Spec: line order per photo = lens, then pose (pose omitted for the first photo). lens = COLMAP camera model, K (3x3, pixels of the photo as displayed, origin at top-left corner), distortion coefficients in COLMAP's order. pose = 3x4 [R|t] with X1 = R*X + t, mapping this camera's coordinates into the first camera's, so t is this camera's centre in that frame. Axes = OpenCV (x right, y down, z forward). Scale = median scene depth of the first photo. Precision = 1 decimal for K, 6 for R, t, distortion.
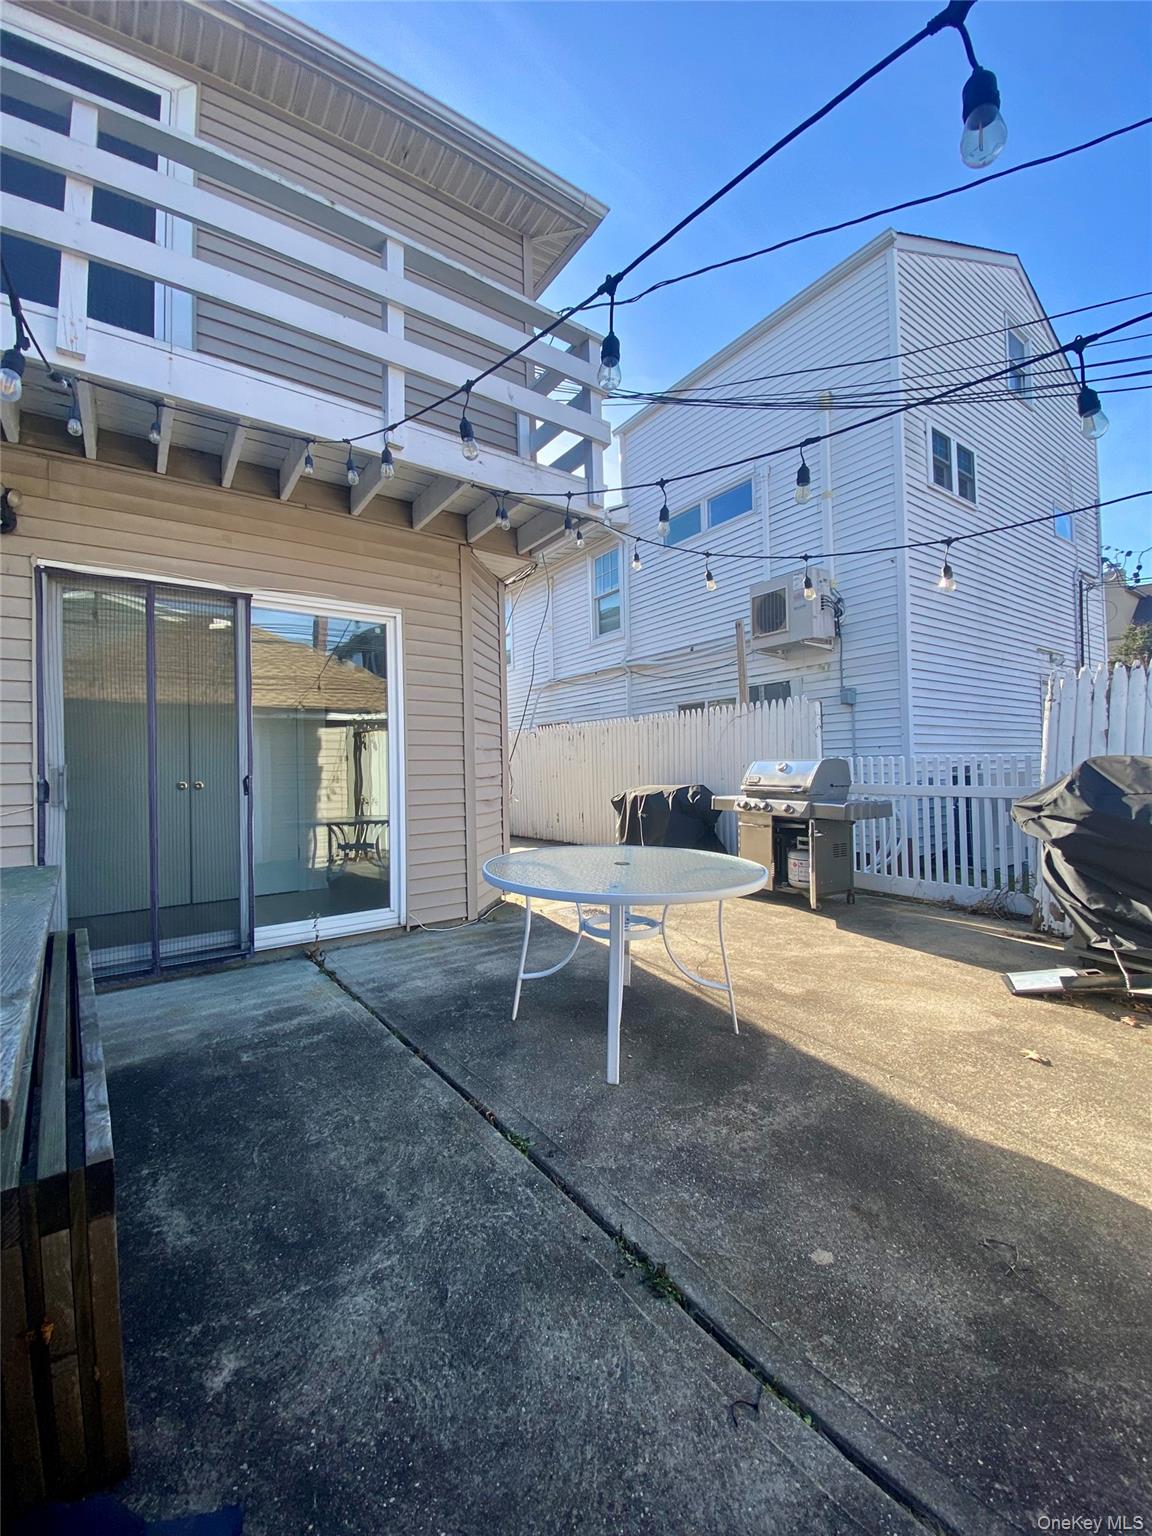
lens RADIAL K [[624.7, 0, 572.2], [0, 624.7, 765.5], [0, 0, 1]] dist [0.036474, -0.026933]
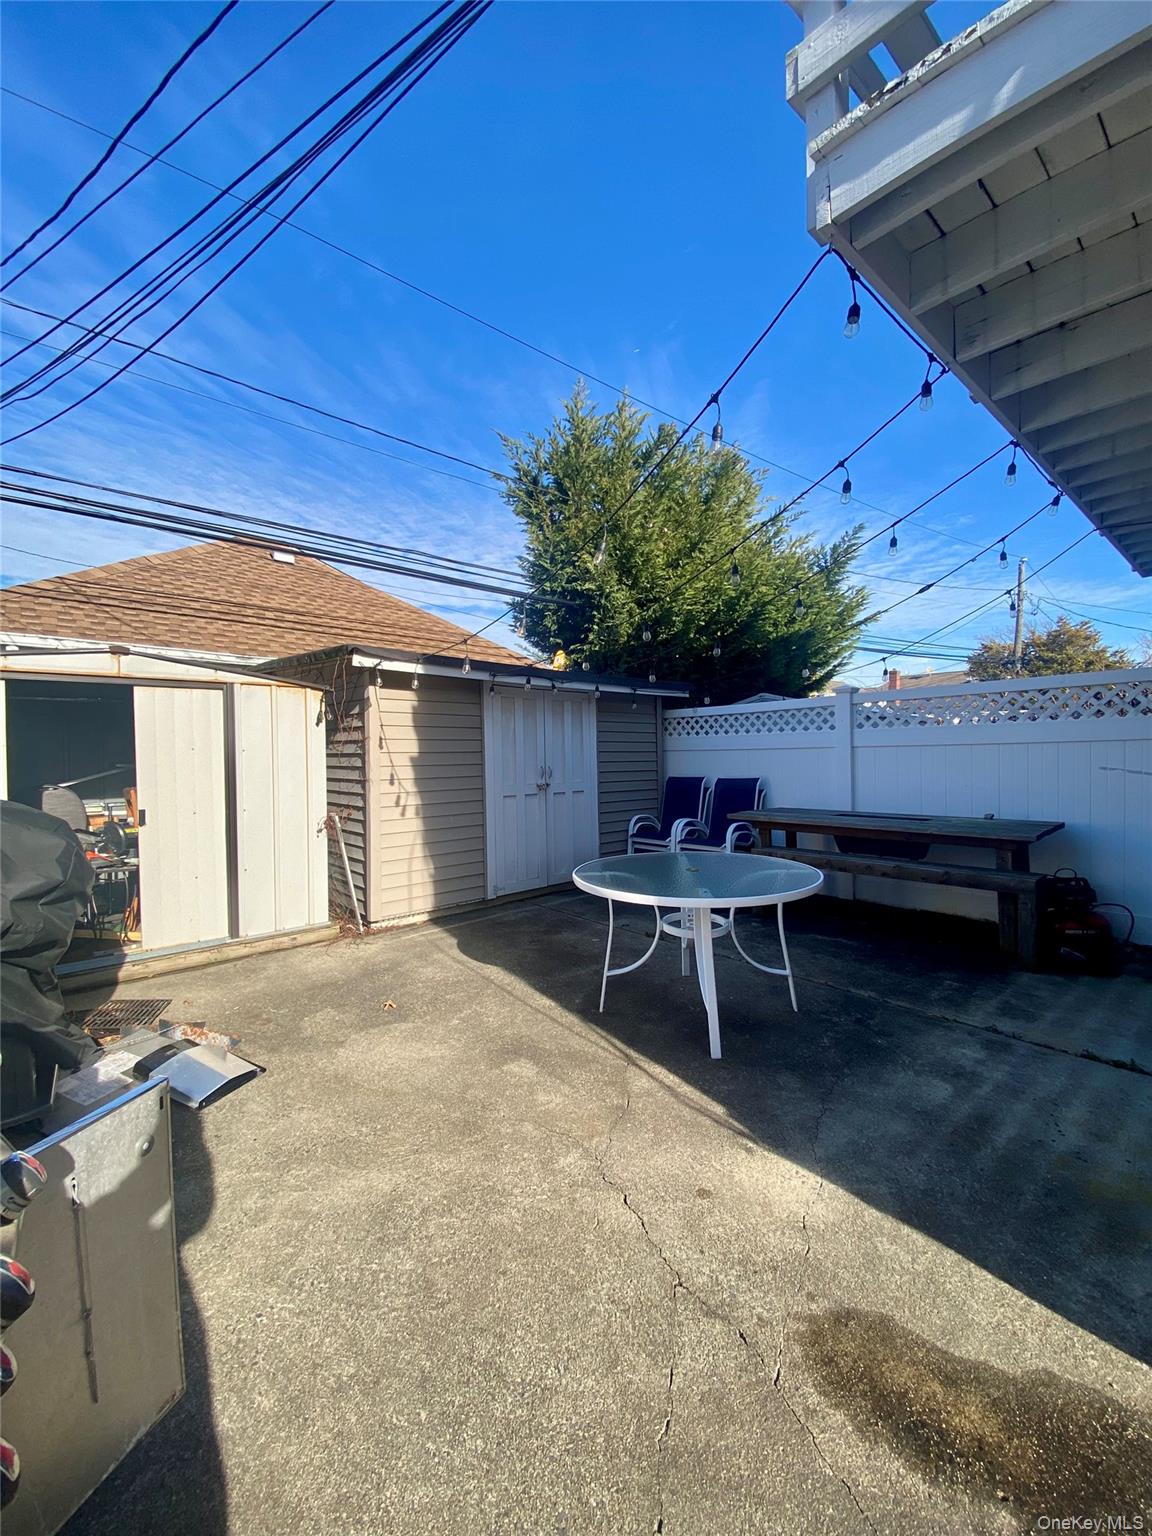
lens RADIAL K [[624.7, 0, 572.2], [0, 624.7, 765.5], [0, 0, 1]] dist [0.036474, -0.026933]
pose [[-0.996532, 0.023570, -0.079806, 0.351693], [0.021741, 0.999482, 0.023717, -0.060992], [0.080324, 0.021899, -0.996528, 1.913632]]
